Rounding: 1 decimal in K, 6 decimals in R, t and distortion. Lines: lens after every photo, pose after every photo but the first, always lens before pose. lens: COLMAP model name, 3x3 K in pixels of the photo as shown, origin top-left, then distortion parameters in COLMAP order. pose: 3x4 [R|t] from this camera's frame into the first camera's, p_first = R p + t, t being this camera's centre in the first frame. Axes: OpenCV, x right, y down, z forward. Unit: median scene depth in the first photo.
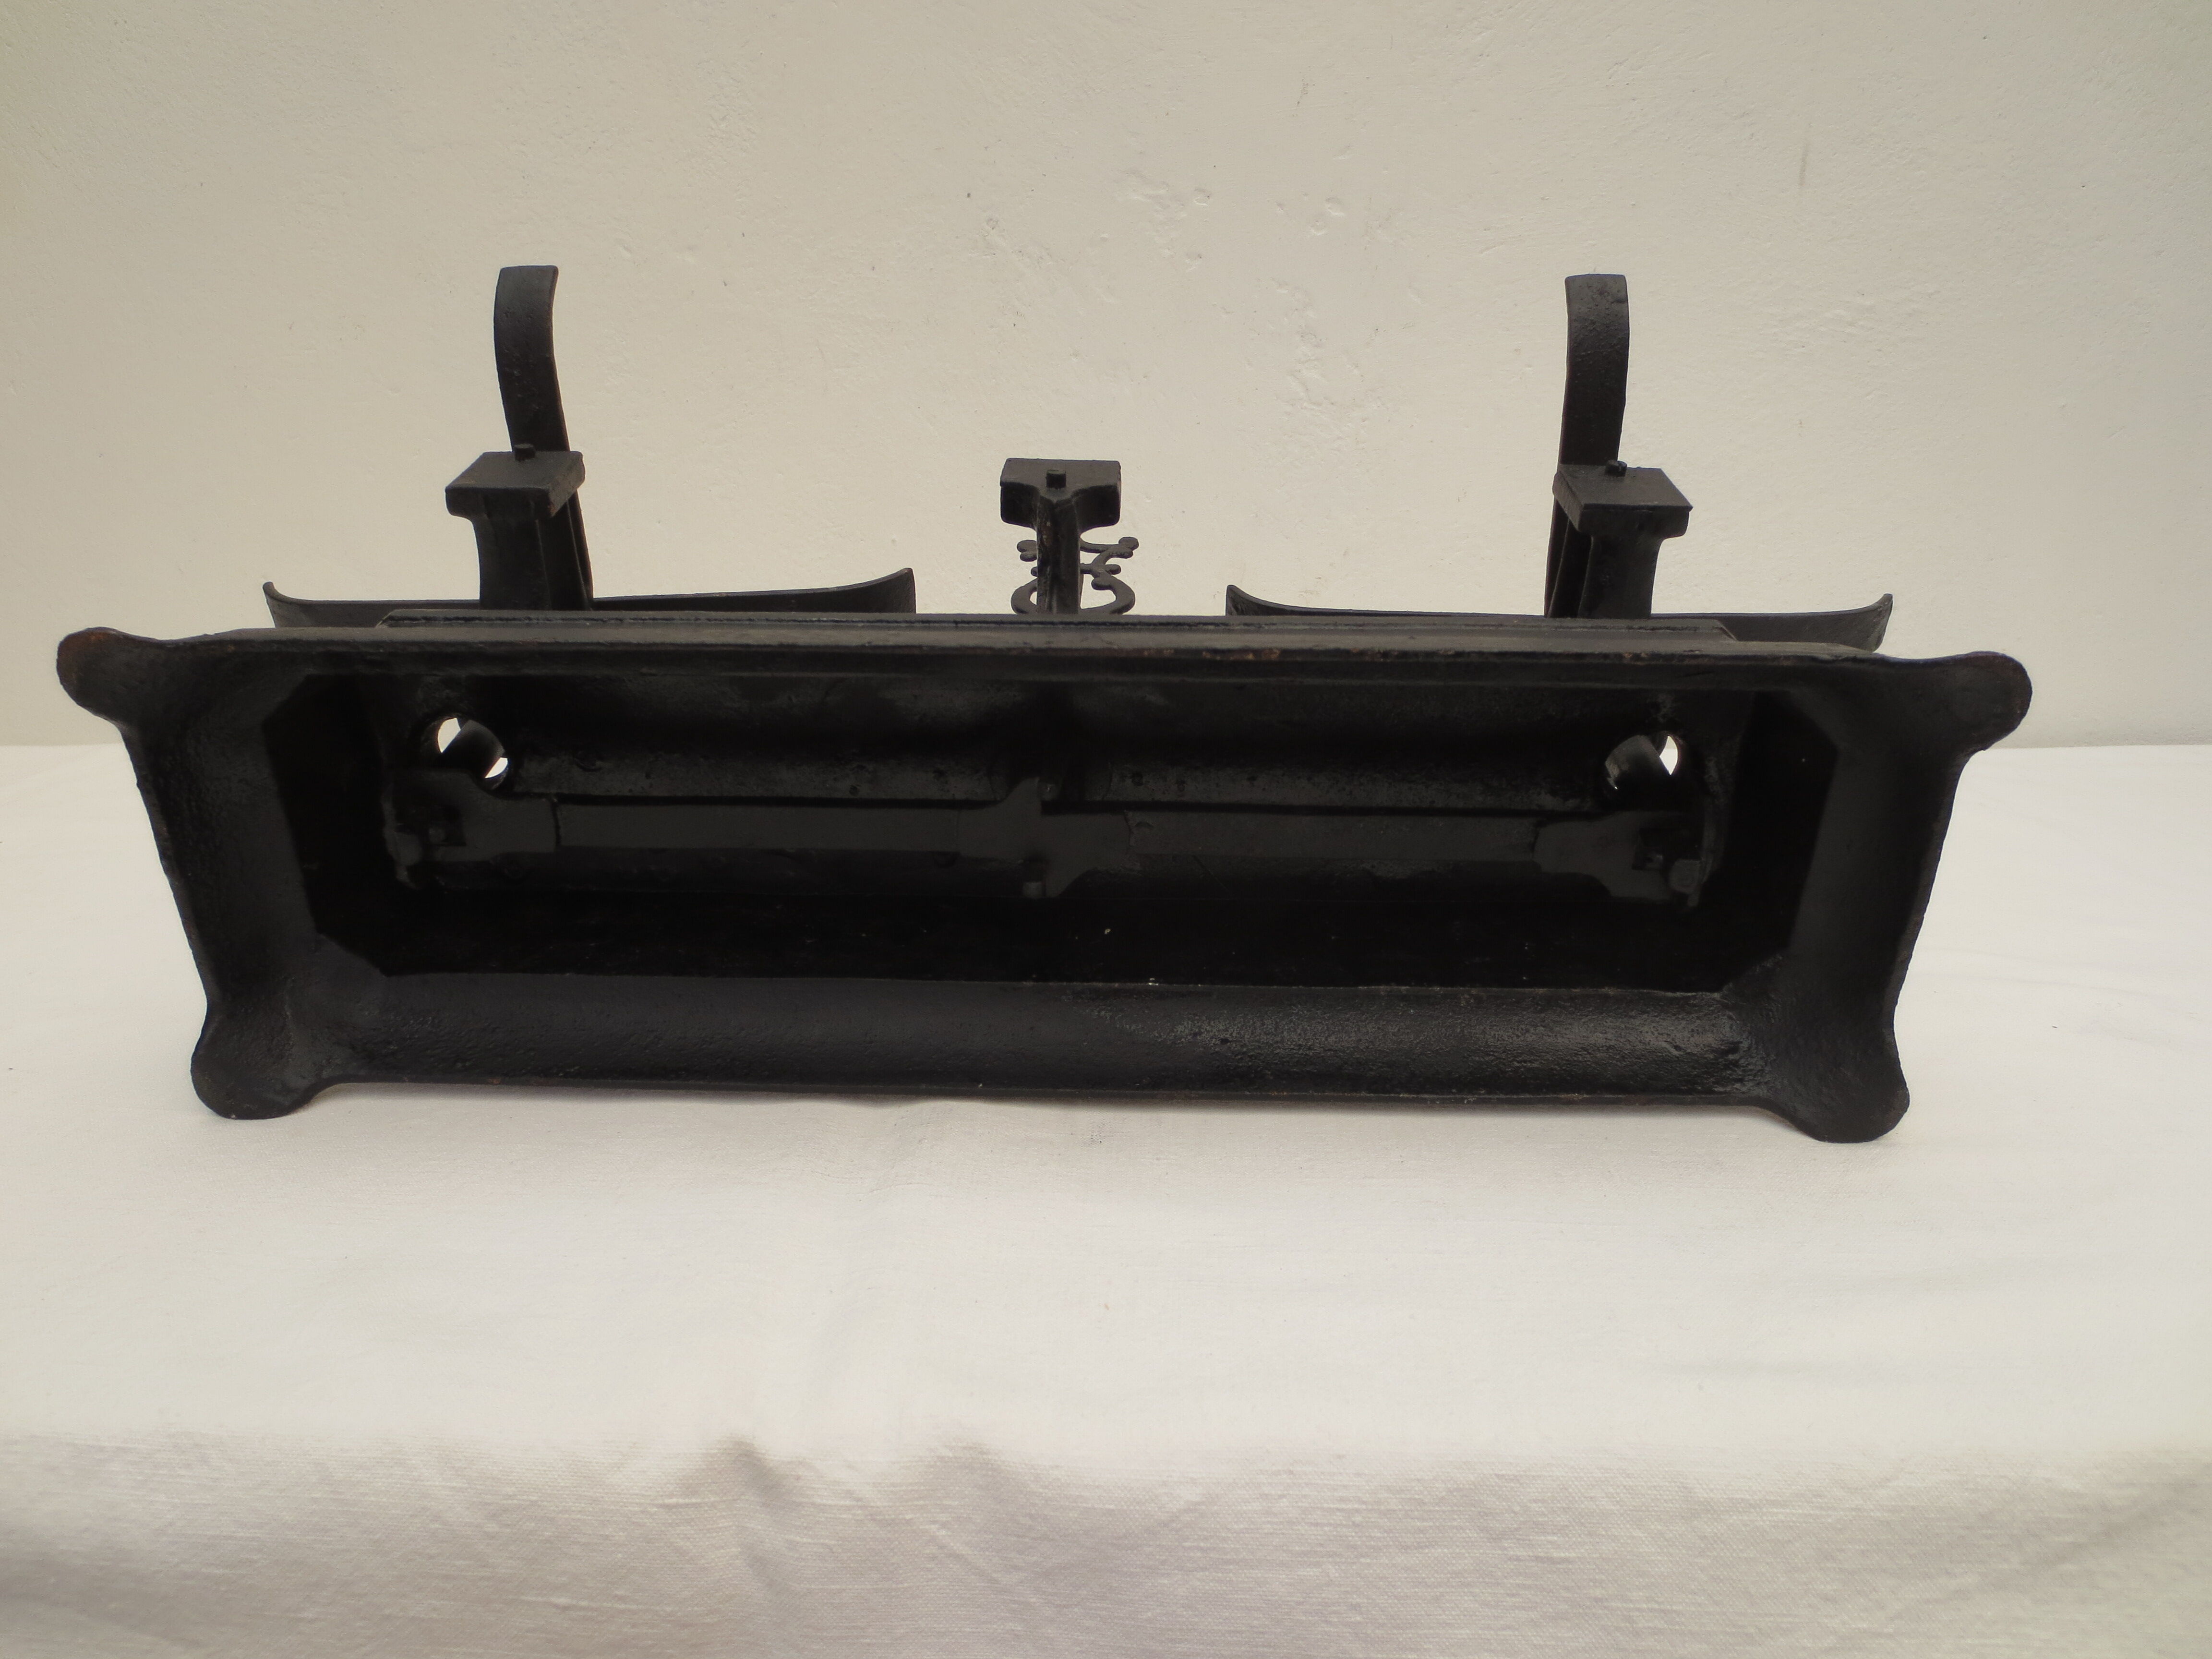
lens RADIAL K [[1564.0, 0, 1103.4], [0, 1564.0, 836.5], [0, 0, 1]] dist [-0.029857, 0.011981]
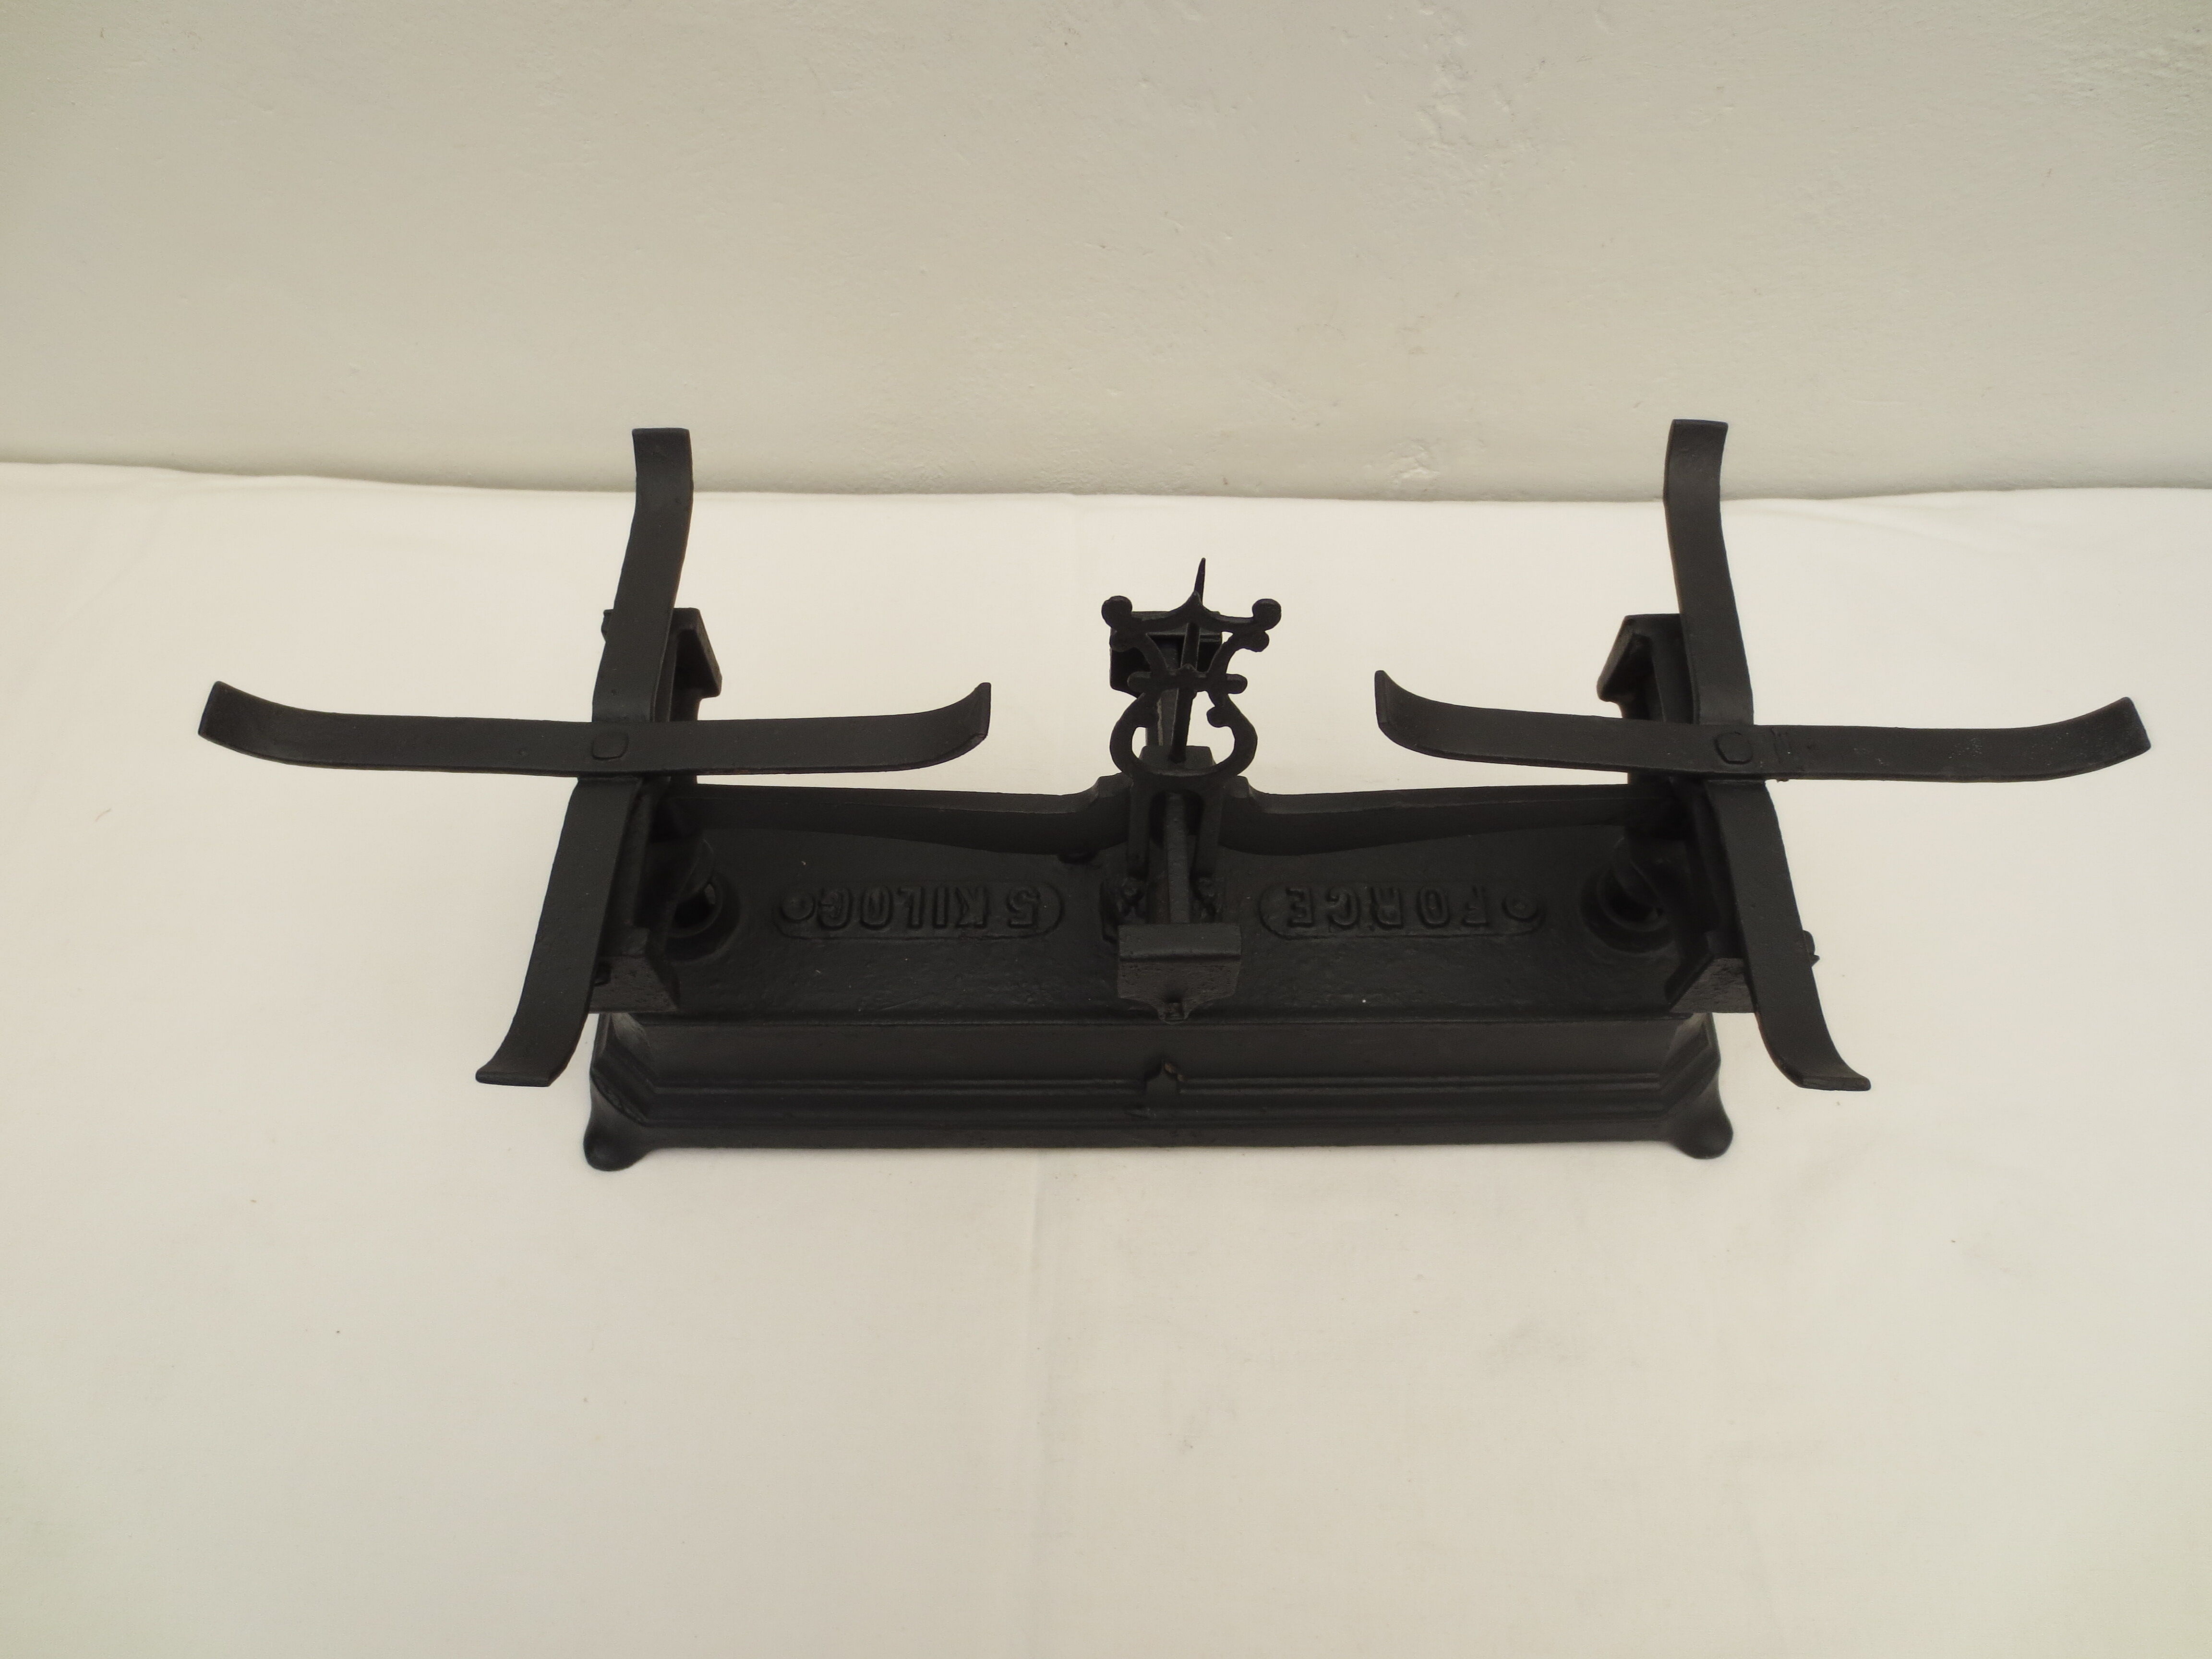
lens RADIAL K [[1564.0, 0, 1110.3], [0, 1564.0, 826.6], [0, 0, 1]] dist [-0.029857, 0.011981]
pose [[0.999973, 0.001663, 0.007141, -0.040336], [-0.006133, 0.723523, 0.690273, -0.574360], [-0.004018, -0.690299, 0.723513, 0.194837]]
